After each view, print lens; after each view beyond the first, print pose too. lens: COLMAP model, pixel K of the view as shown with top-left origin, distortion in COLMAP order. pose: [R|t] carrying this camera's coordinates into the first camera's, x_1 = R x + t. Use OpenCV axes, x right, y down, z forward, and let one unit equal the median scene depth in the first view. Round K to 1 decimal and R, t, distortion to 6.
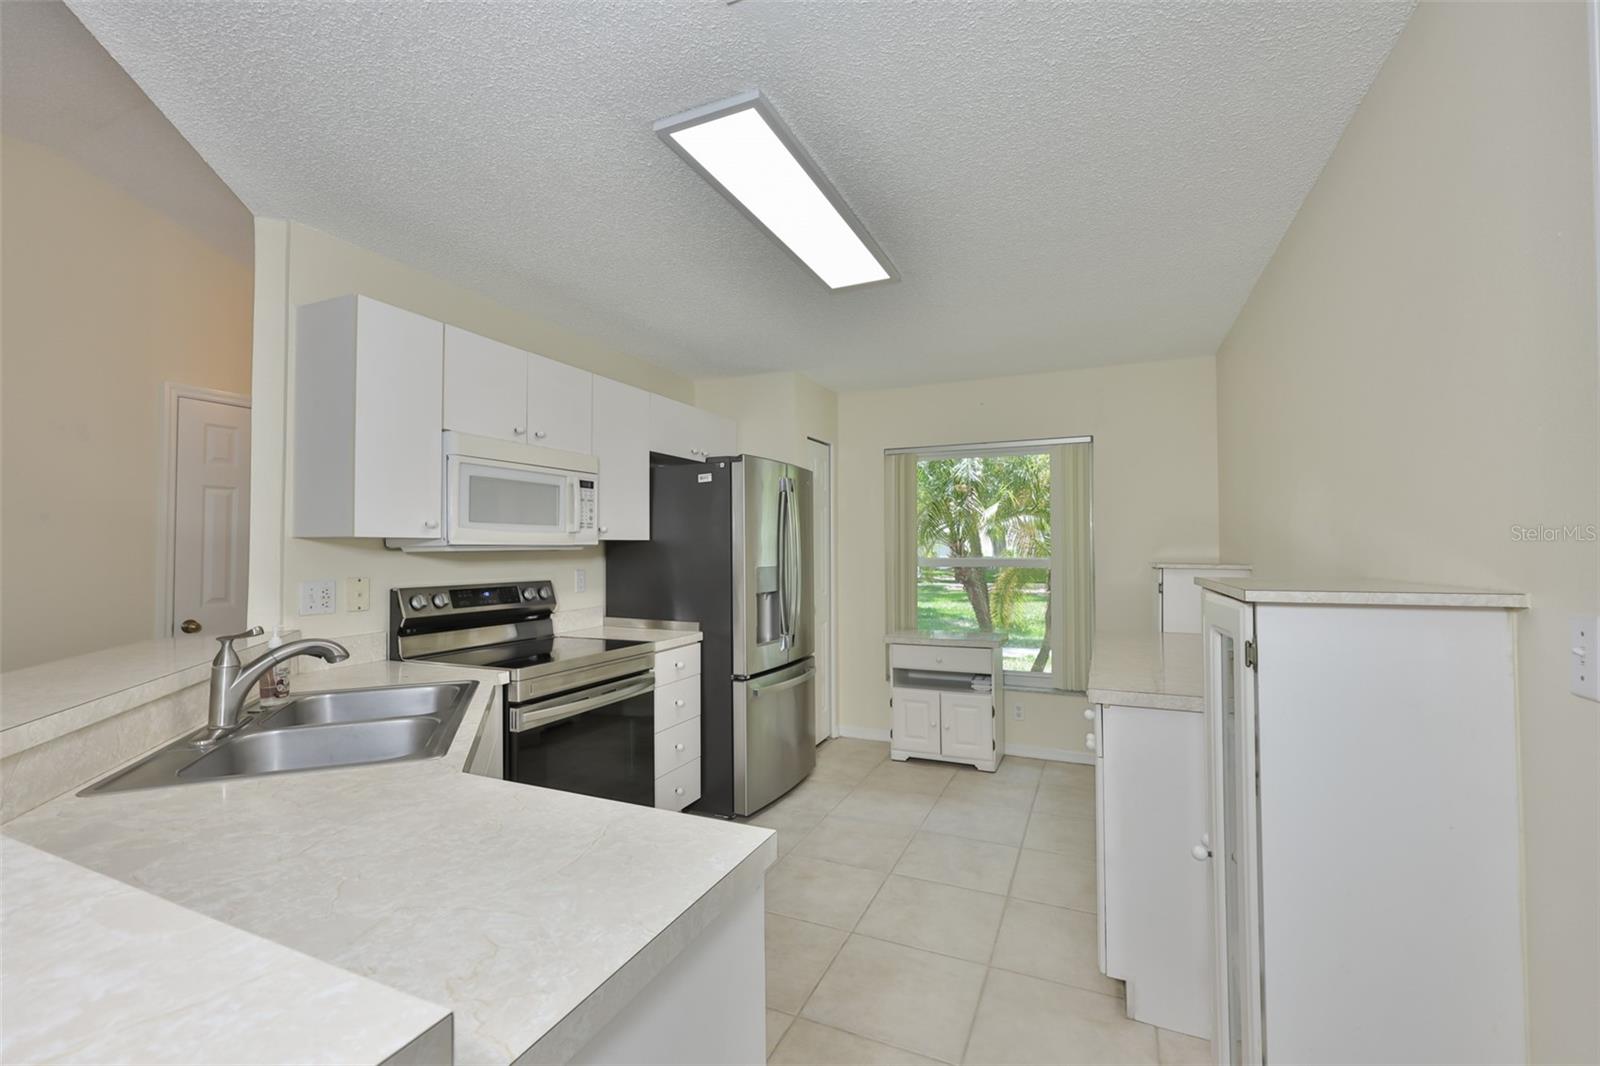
lens RADIAL K [[673.8, 0, 791.7], [0, 673.8, 536.3], [0, 0, 1]] dist [-0.001264, 0.000241]
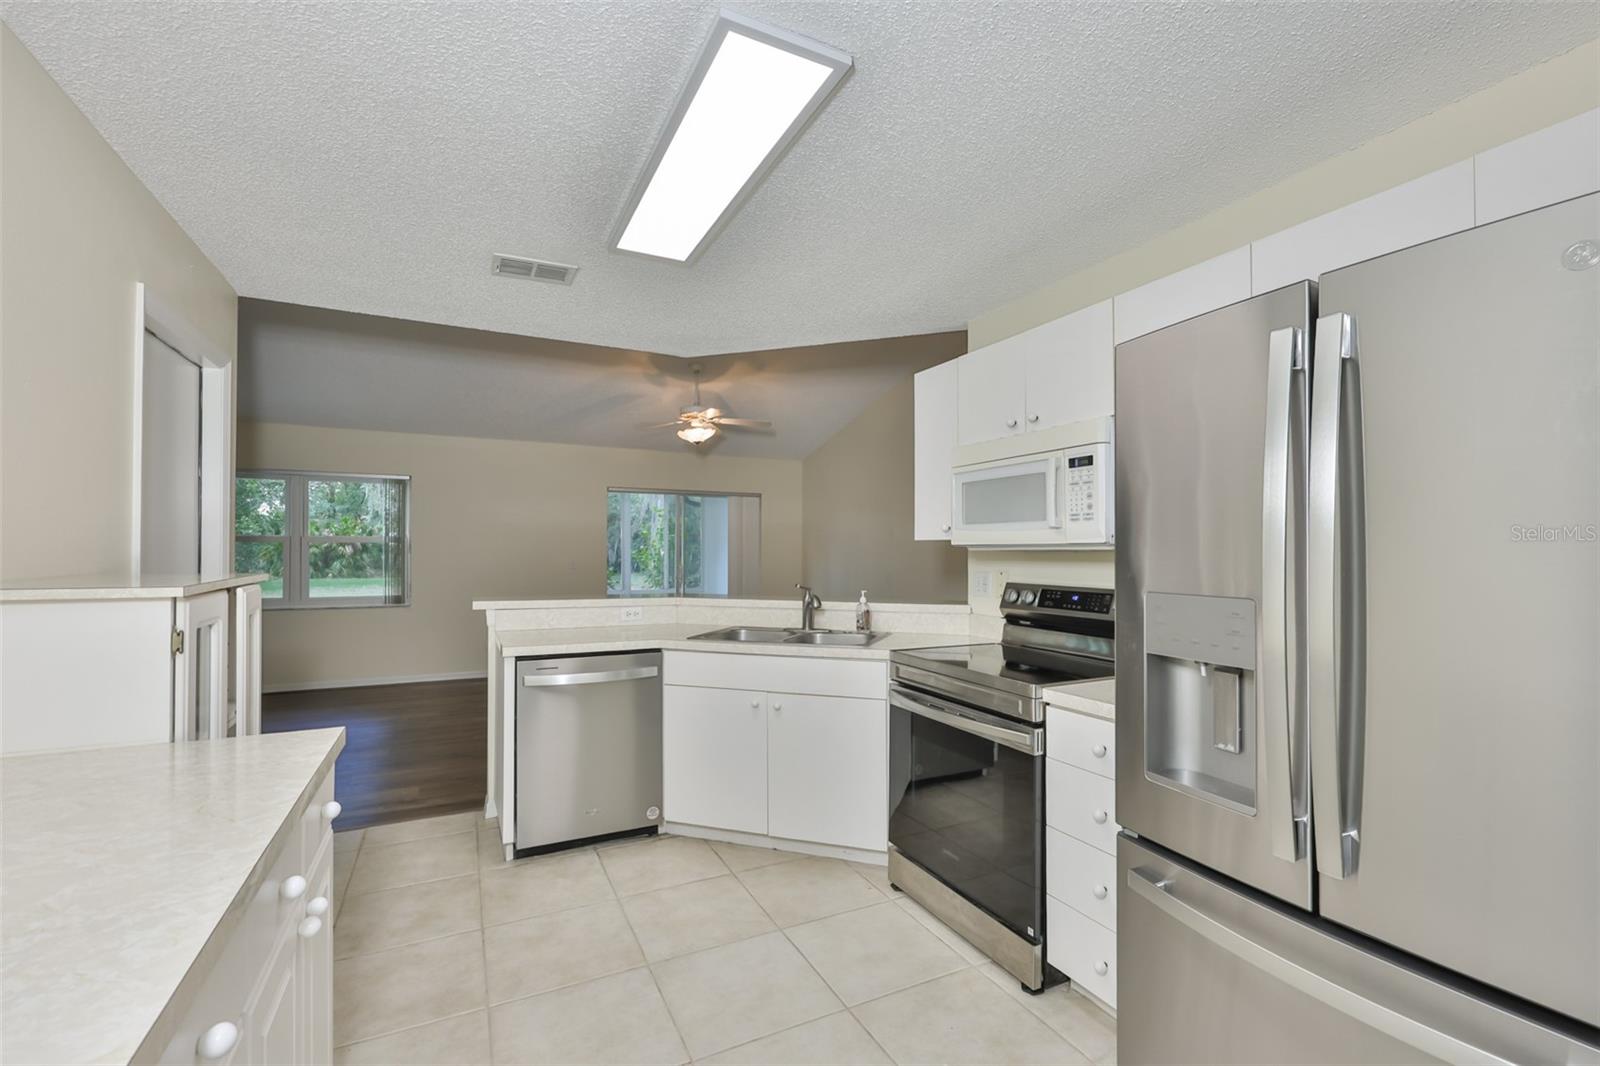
lens RADIAL K [[673.8, 0, 791.7], [0, 673.8, 536.3], [0, 0, 1]] dist [-0.001264, 0.000241]
pose [[-0.628667, -0.009845, -0.777612, 0.433548], [0.020192, 0.999376, -0.028977, 0.018612], [0.777412, -0.033918, -0.628076, 1.111878]]
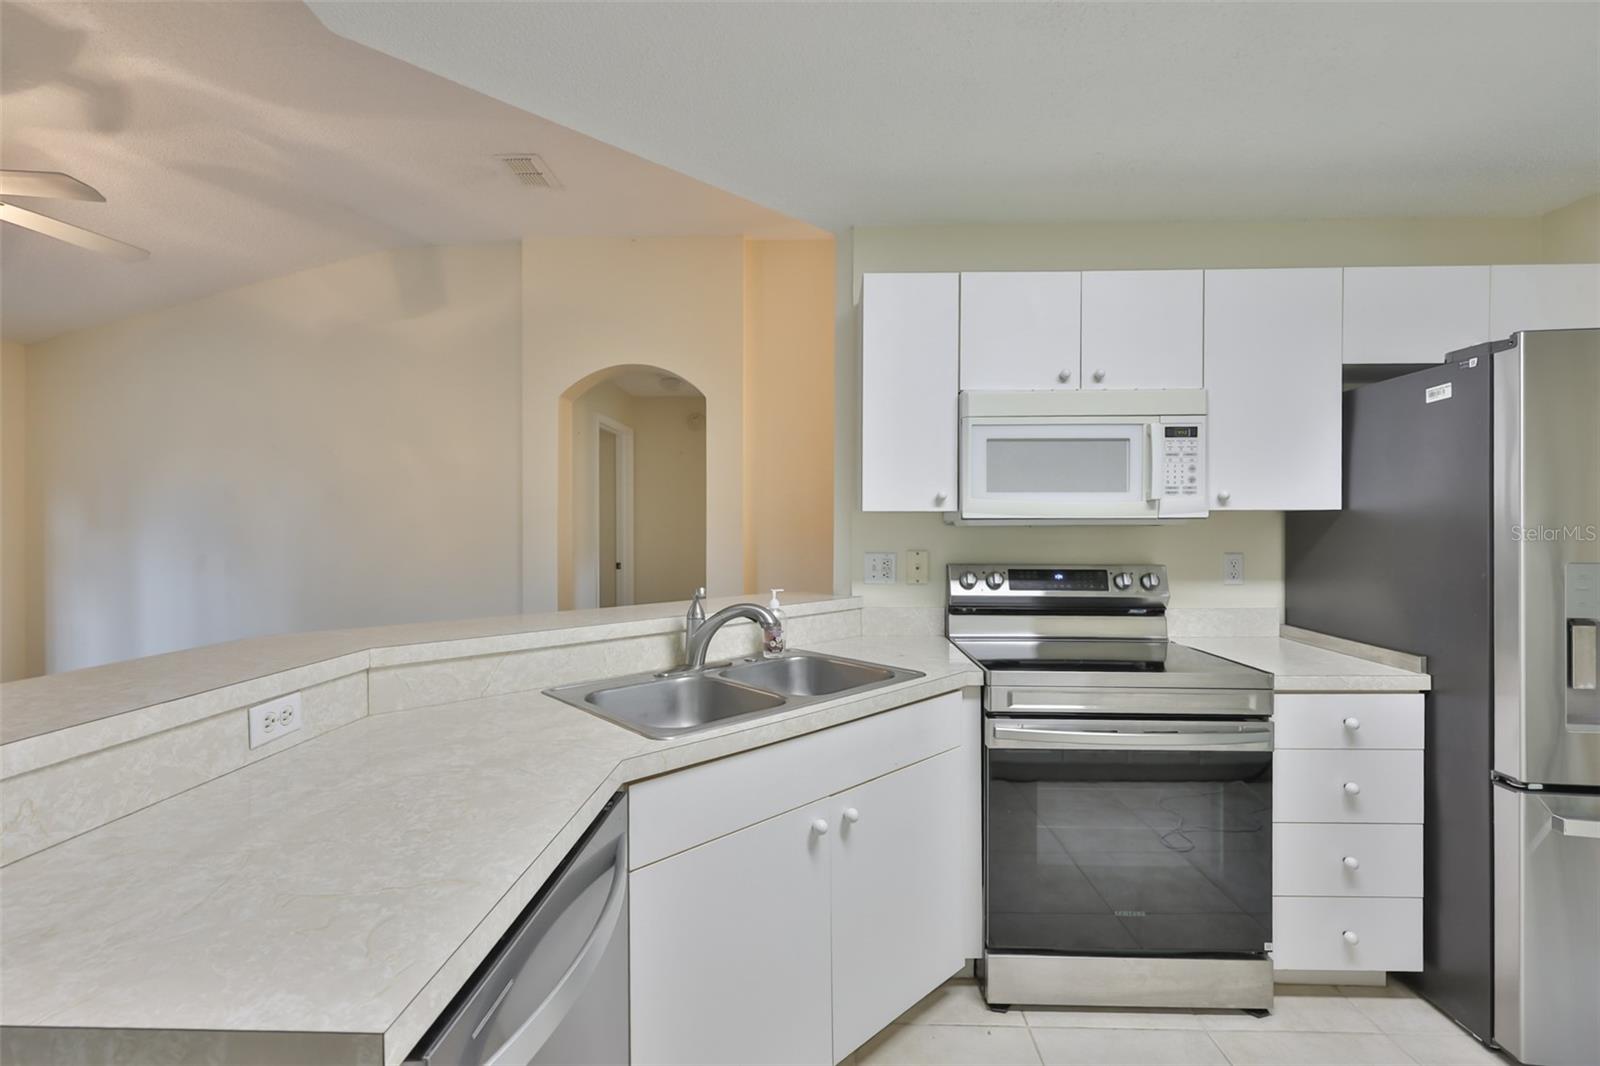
lens RADIAL K [[686.4, 0, 802.5], [0, 686.4, 527.8], [0, 0, 1]] dist [-0.001794, -0.000177]
pose [[0.391586, 0.009412, -0.920094, 0.183574], [0.015886, 0.999730, 0.016987, 0.004311], [0.920005, -0.021268, 0.391330, 0.321408]]
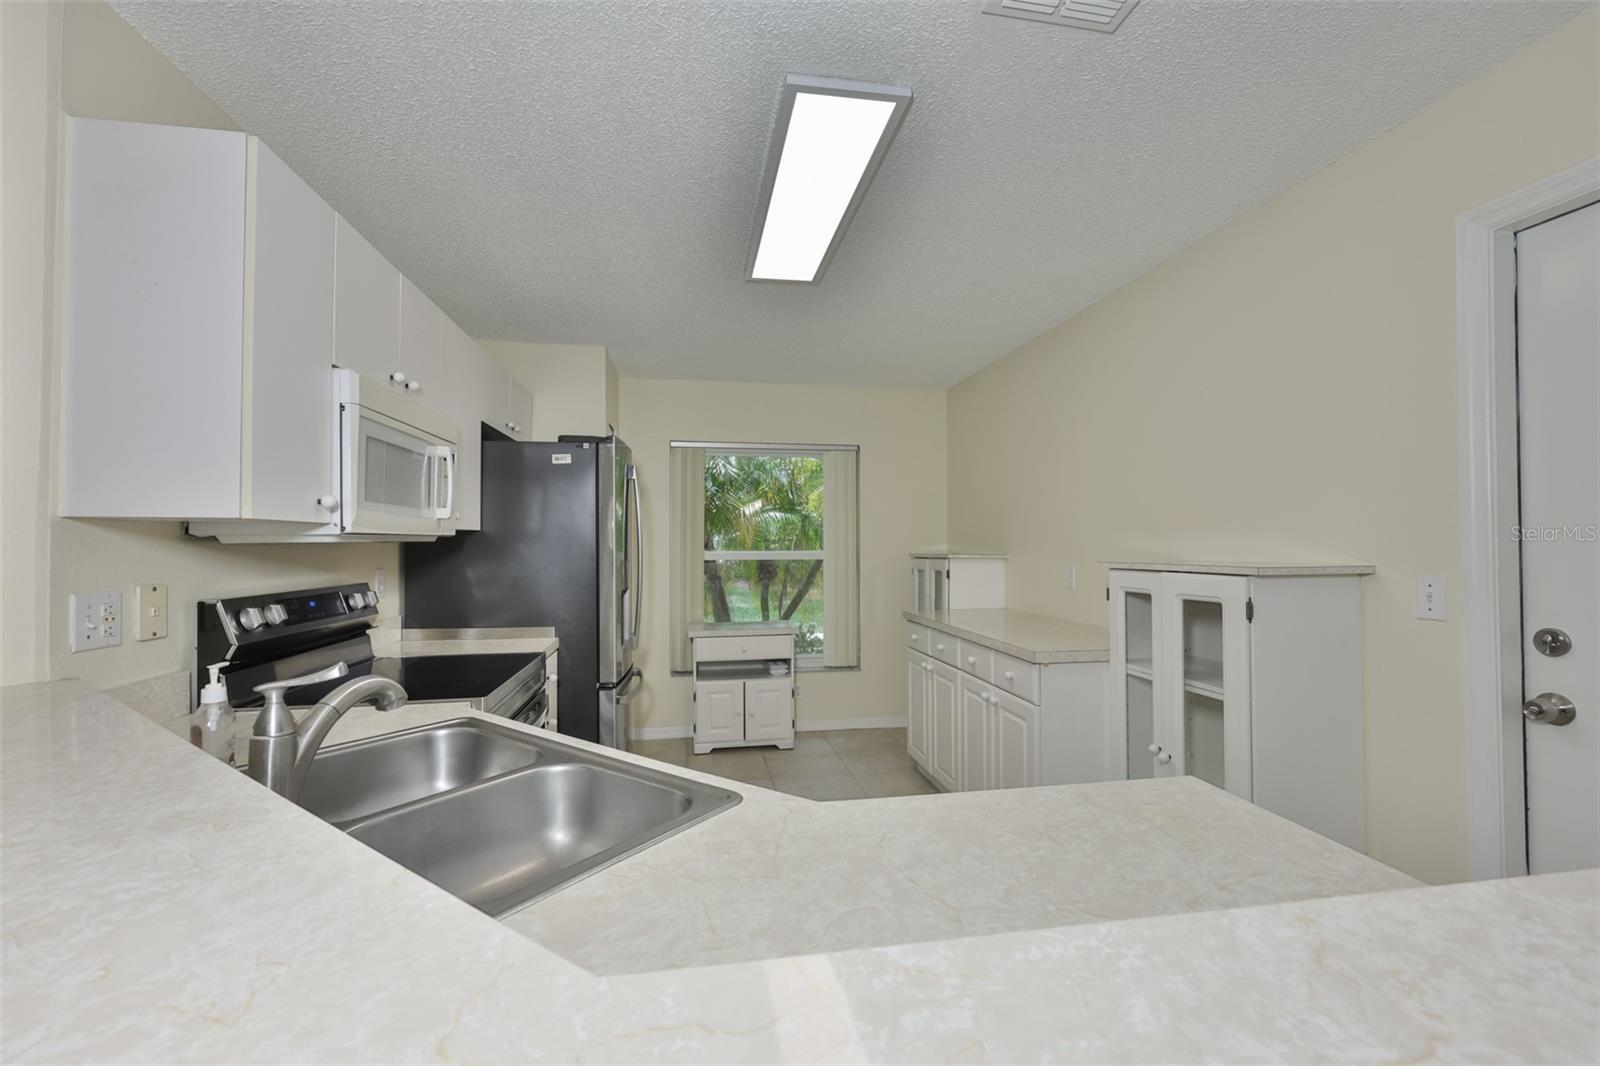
lens RADIAL K [[675.4, 0, 802.1], [0, 675.4, 537.4], [0, 0, 1]] dist [0.000684, 0.000117]
pose [[0.828261, 0.007381, 0.560294, -0.366756], [-0.012689, 0.999904, 0.005585, 0.005001], [-0.560199, -0.011735, 0.828275, 0.116827]]
